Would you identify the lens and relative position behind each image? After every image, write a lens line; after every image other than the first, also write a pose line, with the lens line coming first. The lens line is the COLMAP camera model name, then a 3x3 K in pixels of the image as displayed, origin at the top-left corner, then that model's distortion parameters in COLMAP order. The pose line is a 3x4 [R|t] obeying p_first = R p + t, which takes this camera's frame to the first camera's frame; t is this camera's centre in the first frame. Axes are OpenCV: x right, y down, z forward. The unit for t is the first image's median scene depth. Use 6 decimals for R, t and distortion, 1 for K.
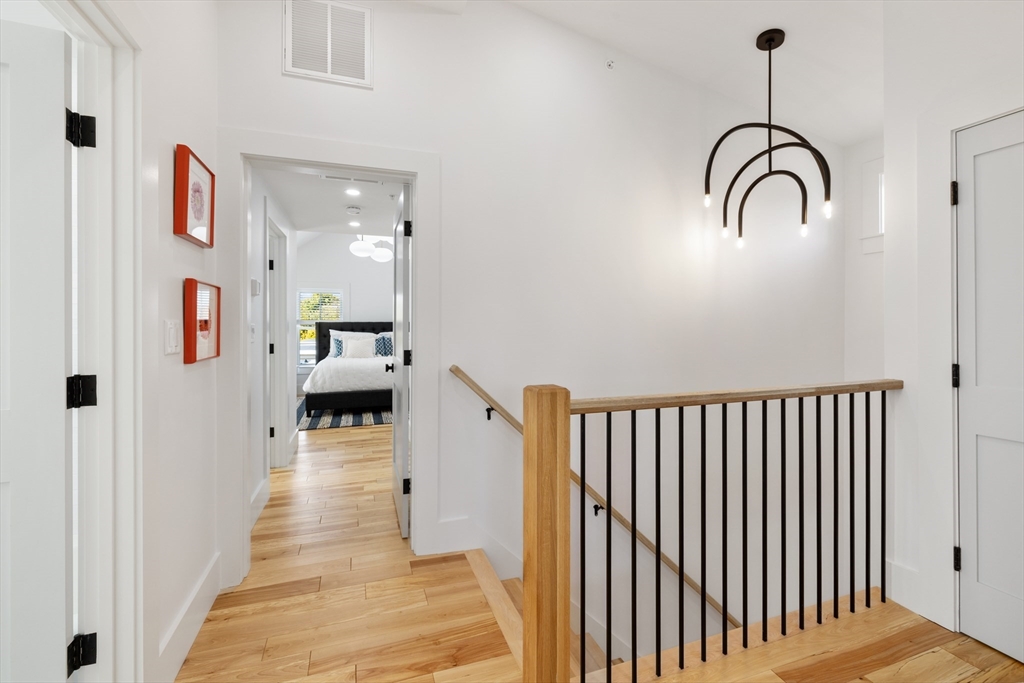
lens RADIAL K [[439.8, 0, 510.2], [0, 439.8, 337.6], [0, 0, 1]] dist [0.008159, 0.000697]
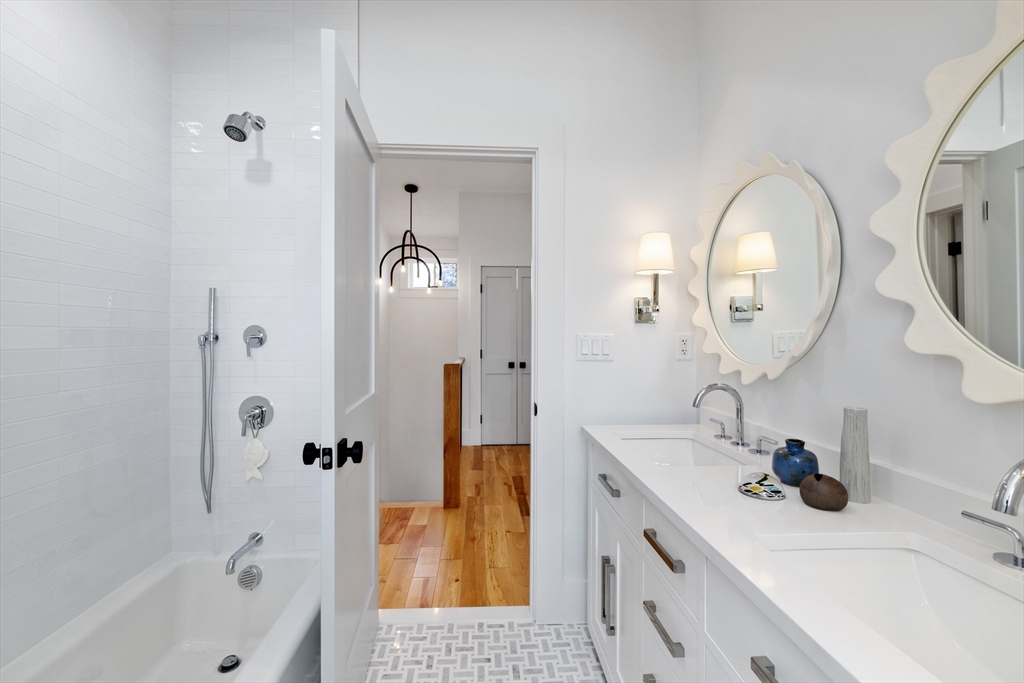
lens RADIAL K [[439.8, 0, 506.0], [0, 439.8, 338.7], [0, 0, 1]] dist [0.008159, 0.000697]
pose [[0.274363, -0.003686, 0.961619, -1.636829], [-0.004756, 0.999975, 0.005190, -0.025638], [-0.961615, -0.005997, 0.274338, 0.096896]]
